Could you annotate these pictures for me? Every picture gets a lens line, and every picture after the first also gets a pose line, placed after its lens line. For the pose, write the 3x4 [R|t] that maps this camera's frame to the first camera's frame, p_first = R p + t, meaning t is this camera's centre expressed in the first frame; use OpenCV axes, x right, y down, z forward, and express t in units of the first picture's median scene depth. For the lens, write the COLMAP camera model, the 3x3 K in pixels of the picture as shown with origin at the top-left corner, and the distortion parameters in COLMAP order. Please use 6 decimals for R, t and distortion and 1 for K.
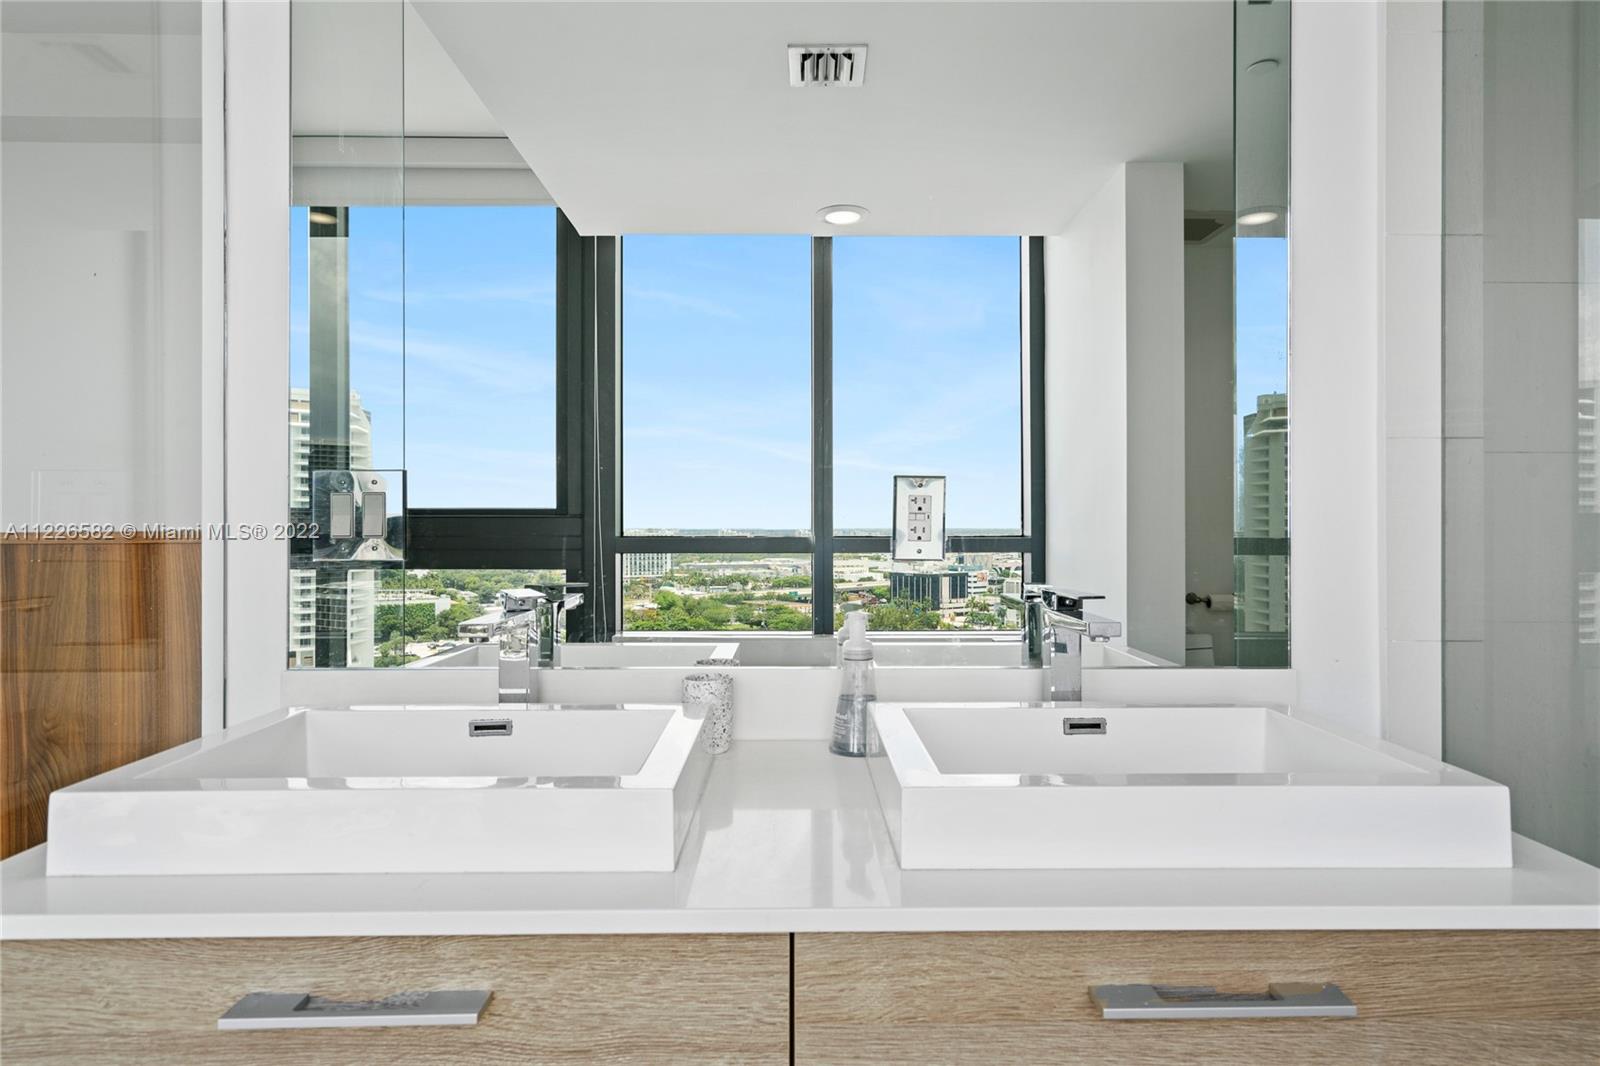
lens RADIAL K [[883.5, 0, 806.7], [0, 883.5, 522.7], [0, 0, 1]] dist [0.003259, 0.003162]
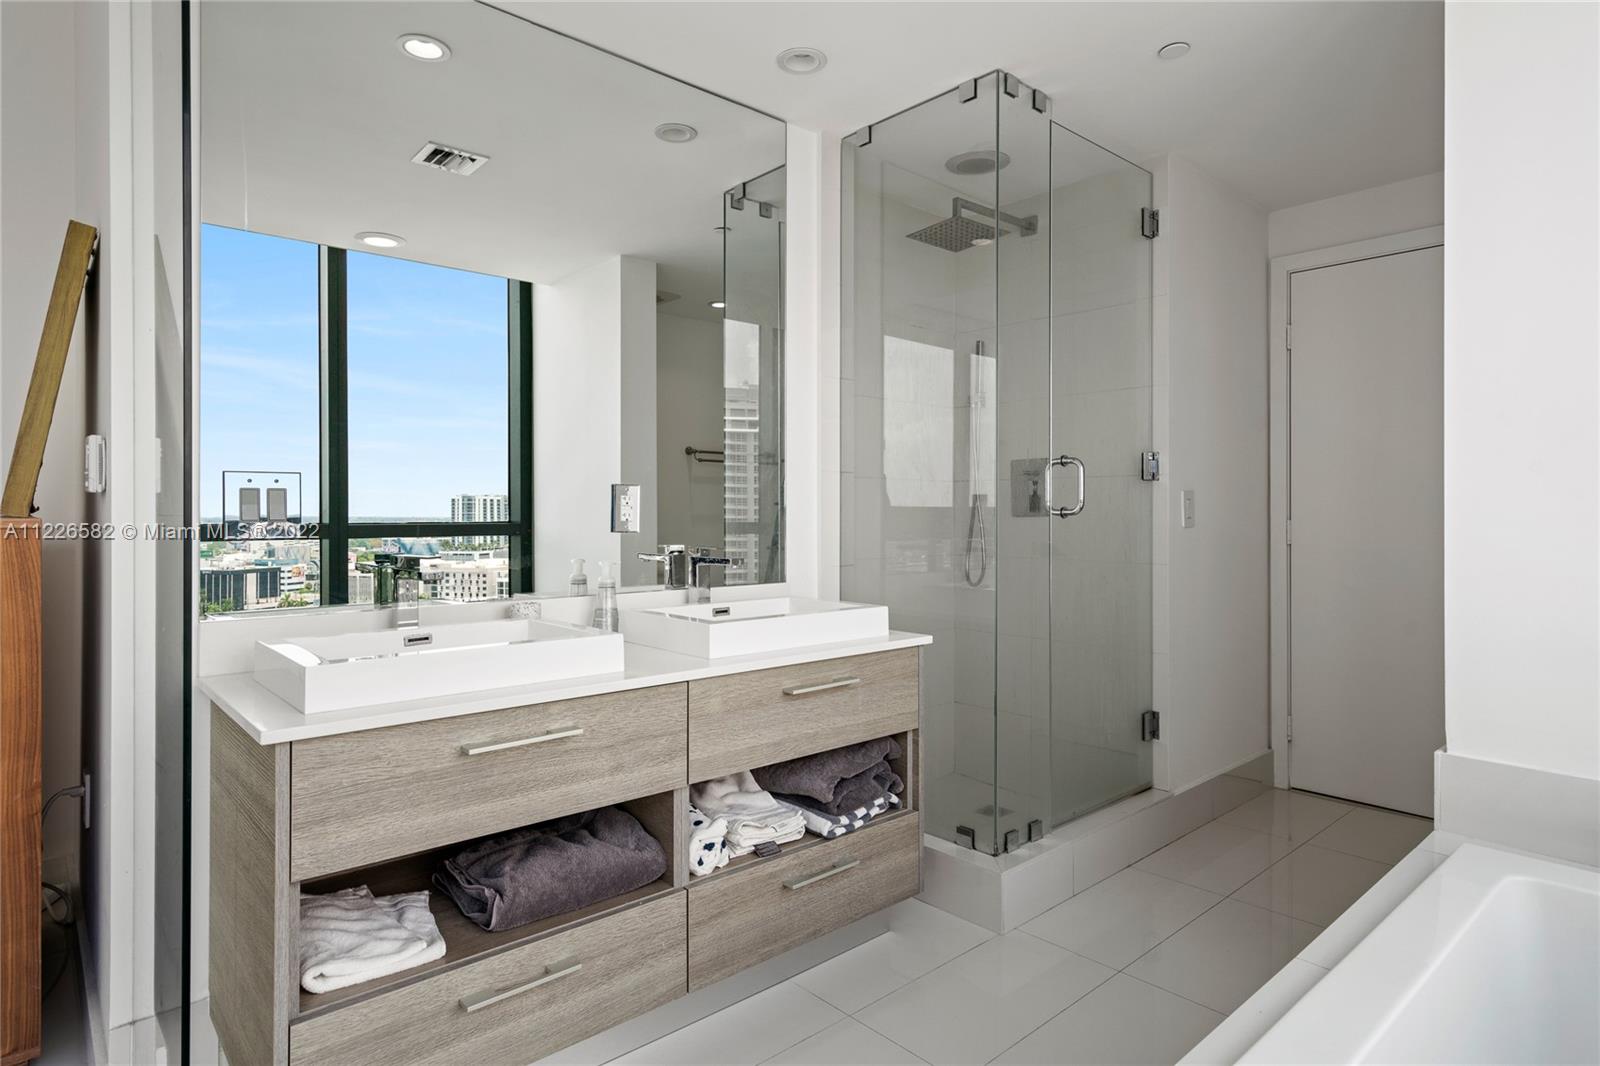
lens RADIAL K [[883.5, 0, 806.5], [0, 883.5, 517.2], [0, 0, 1]] dist [0.003259, 0.003162]
pose [[0.754310, -0.004052, 0.656506, -1.333657], [-0.000999, 0.999973, 0.007319, -0.001510], [-0.656517, -0.006177, 0.754286, -1.005790]]
